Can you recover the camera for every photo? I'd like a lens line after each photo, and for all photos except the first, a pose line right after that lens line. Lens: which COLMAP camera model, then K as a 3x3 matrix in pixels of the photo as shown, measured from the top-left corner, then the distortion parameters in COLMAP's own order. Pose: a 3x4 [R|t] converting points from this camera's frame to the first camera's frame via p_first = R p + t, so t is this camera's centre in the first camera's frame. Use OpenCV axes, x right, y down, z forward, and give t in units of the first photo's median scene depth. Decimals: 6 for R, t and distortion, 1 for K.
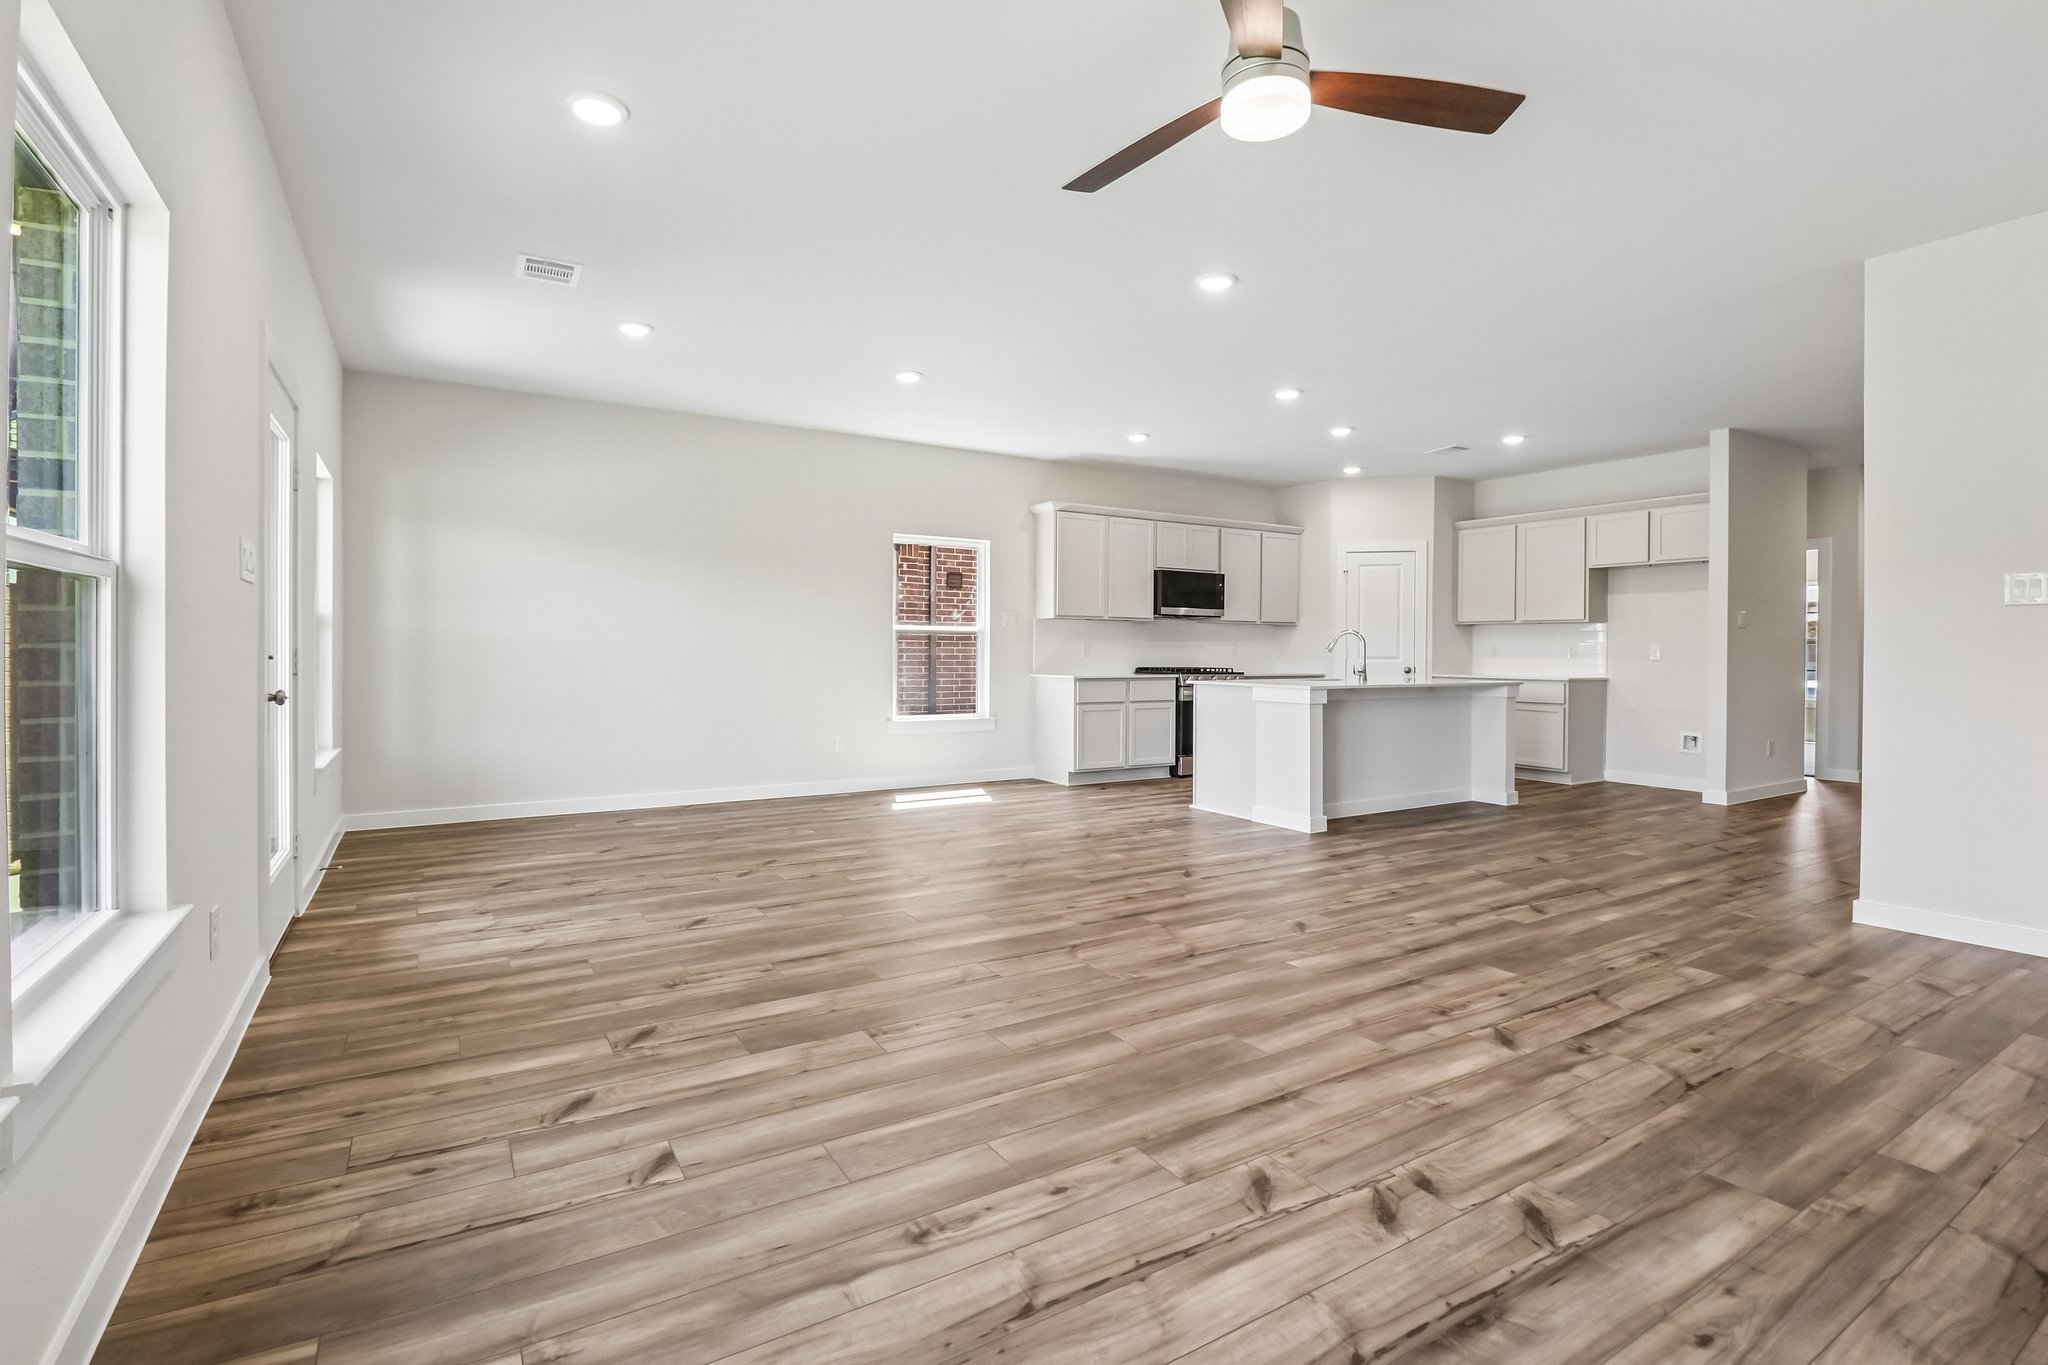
lens RADIAL K [[940.5, 0, 1014.5], [0, 940.5, 648.2], [0, 0, 1]] dist [-0.000415, -0.013317]
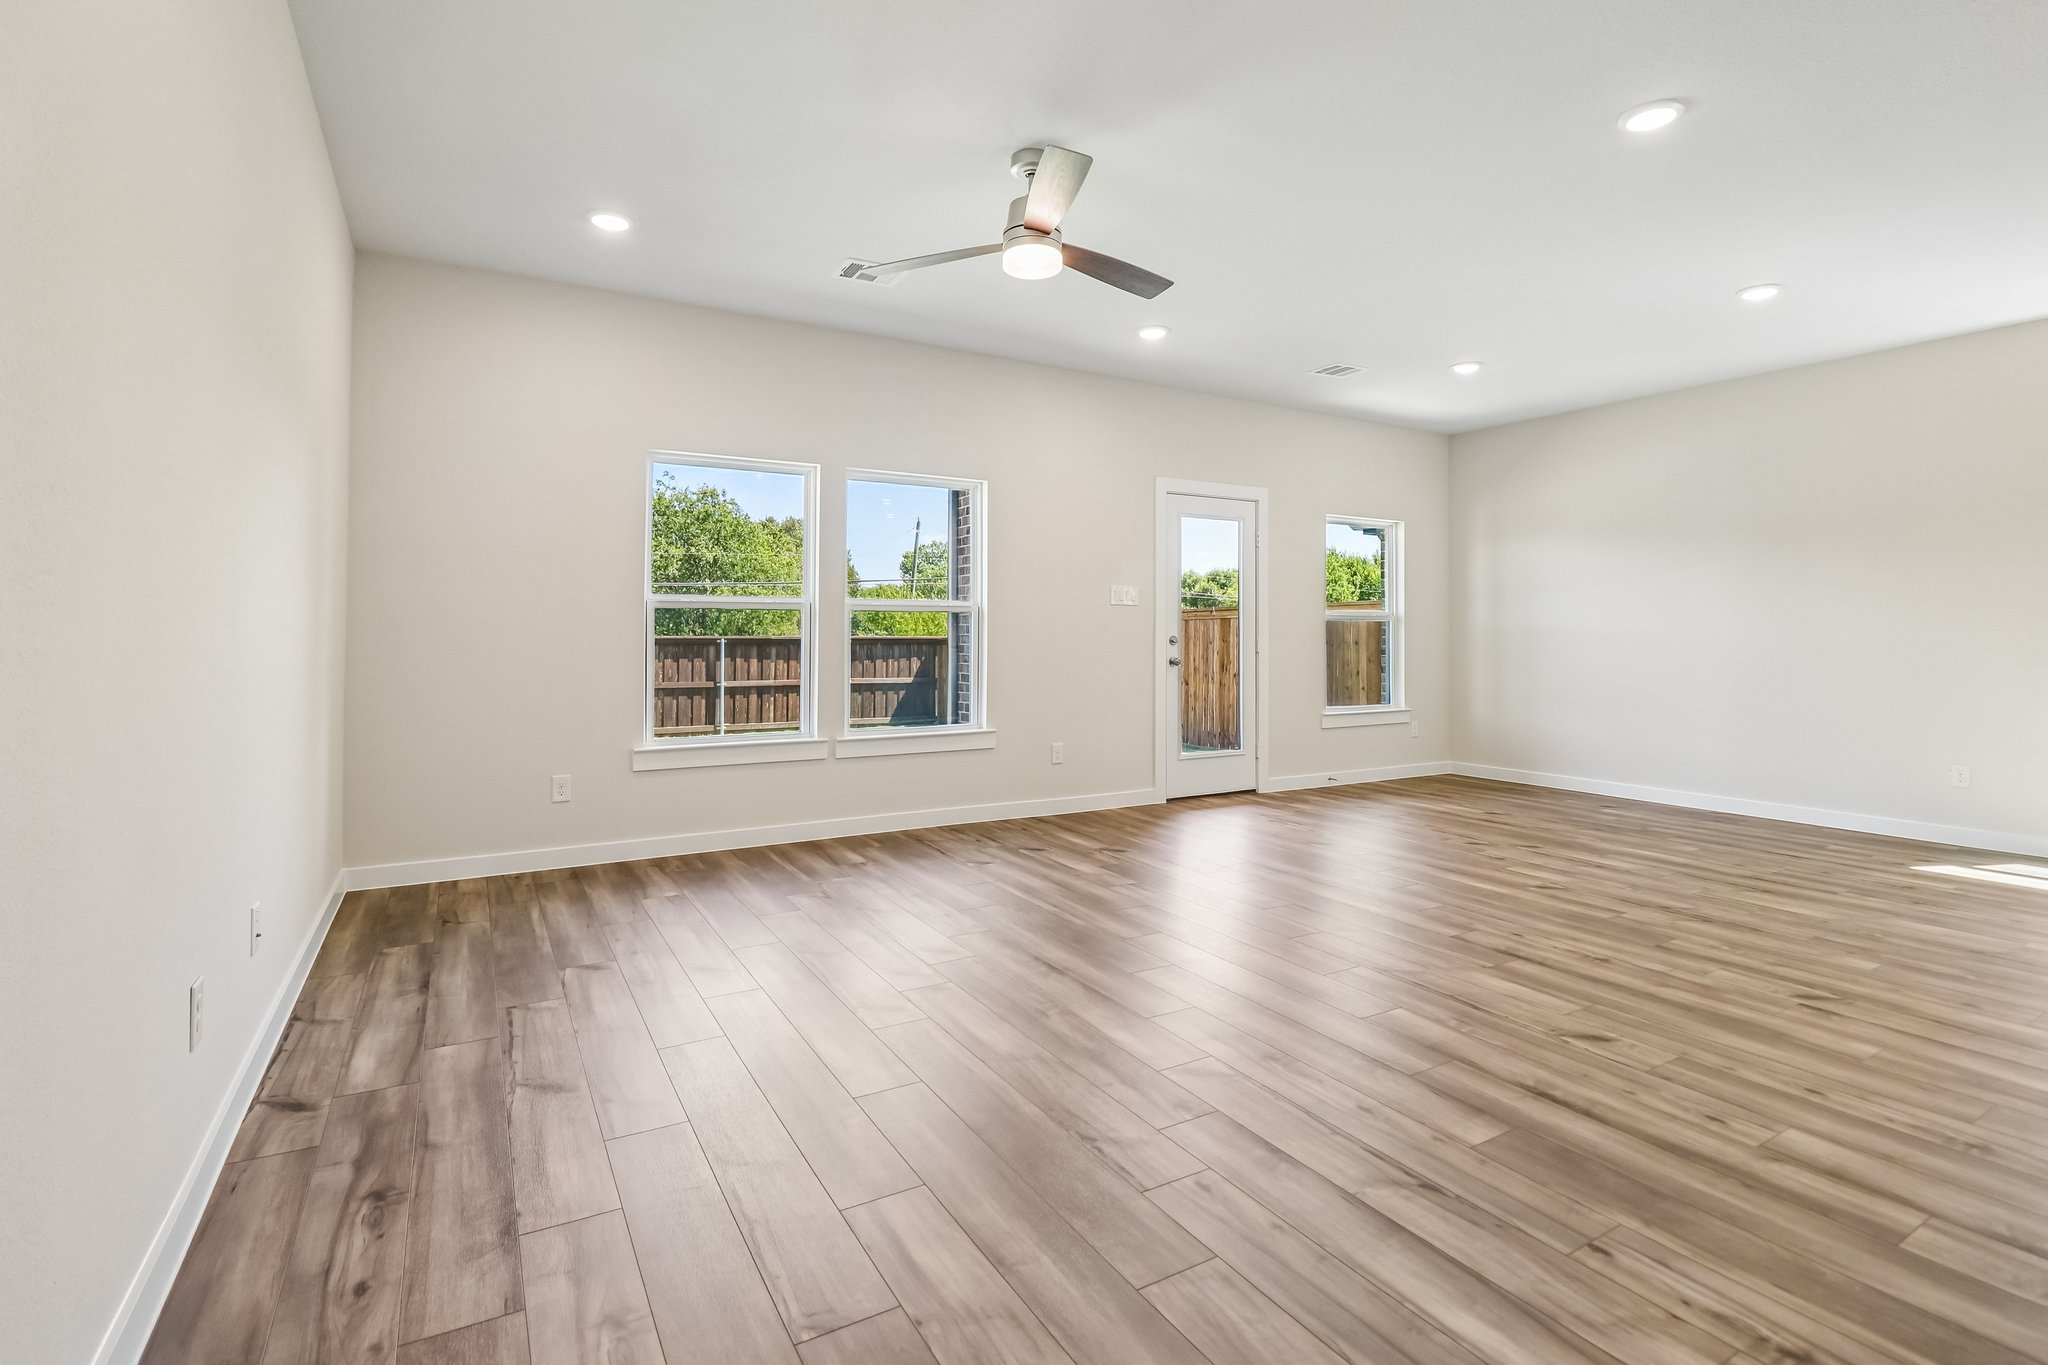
lens RADIAL K [[938.5, 0, 1023.2], [0, 938.5, 654.3], [0, 0, 1]] dist [-0.014569, -0.010706]
pose [[-0.016038, 0.013843, -0.999776, 1.024445], [-0.004822, 0.999891, 0.013922, 0.008154], [0.999860, 0.005044, -0.015969, 0.617854]]
